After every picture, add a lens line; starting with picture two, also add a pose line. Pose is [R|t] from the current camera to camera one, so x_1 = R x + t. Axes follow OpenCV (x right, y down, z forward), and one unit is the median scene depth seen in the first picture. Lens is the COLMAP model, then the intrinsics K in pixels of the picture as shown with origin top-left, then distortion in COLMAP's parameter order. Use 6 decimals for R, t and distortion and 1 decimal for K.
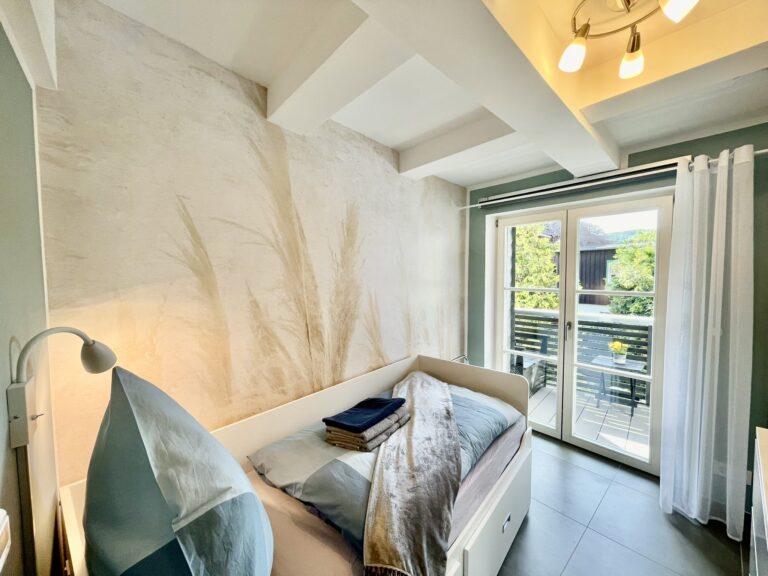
lens RADIAL K [[312.0, 0, 386.6], [0, 312.0, 287.9], [0, 0, 1]] dist [0.002274, 0.000025]
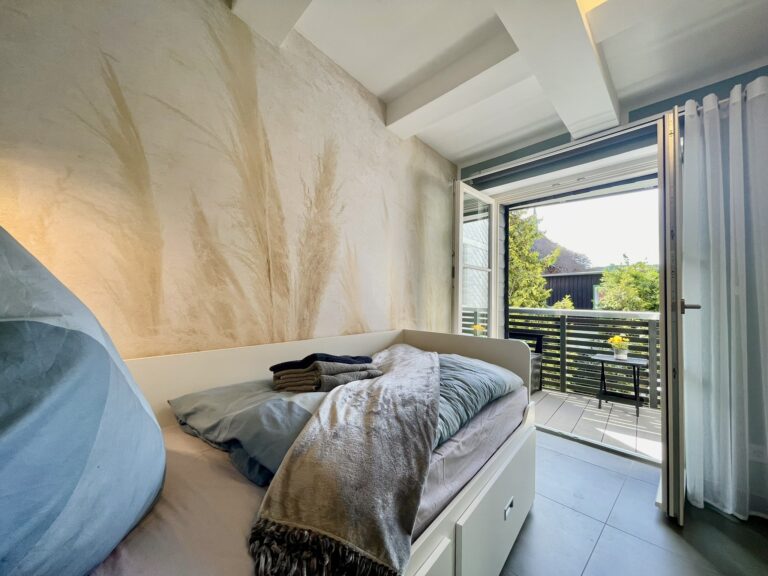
lens RADIAL K [[310.5, 0, 385.4], [0, 310.5, 287.2], [0, 0, 1]] dist [-0.001108, 0.000025]
pose [[0.999276, 0.027034, 0.026777, 0.033479], [-0.024528, 0.995654, -0.089847, 0.234856], [-0.029090, 0.089125, 0.995596, 0.157812]]
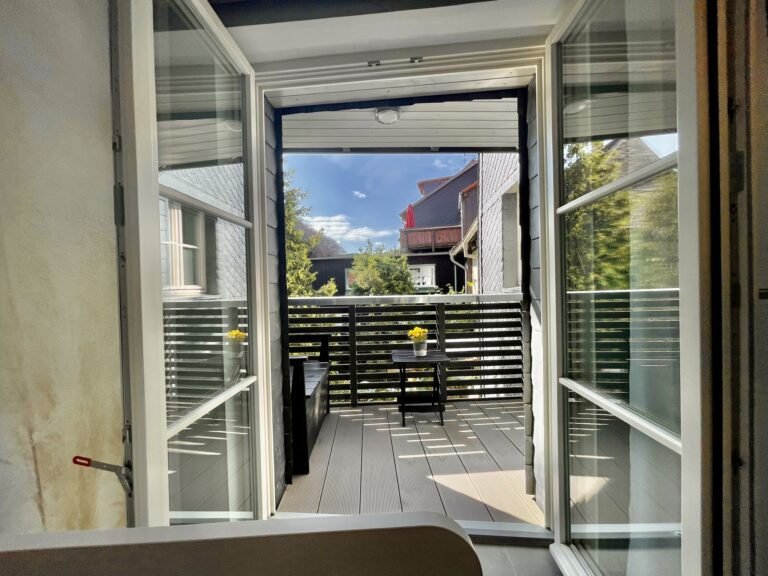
lens RADIAL K [[312.0, 0, 386.6], [0, 312.0, 287.9], [0, 0, 1]] dist [0.002274, 0.000025]
pose [[0.717360, -0.020448, 0.696403, 0.320575], [0.055332, 0.998084, -0.027691, 0.177648], [-0.694502, 0.058398, 0.717117, 0.959271]]
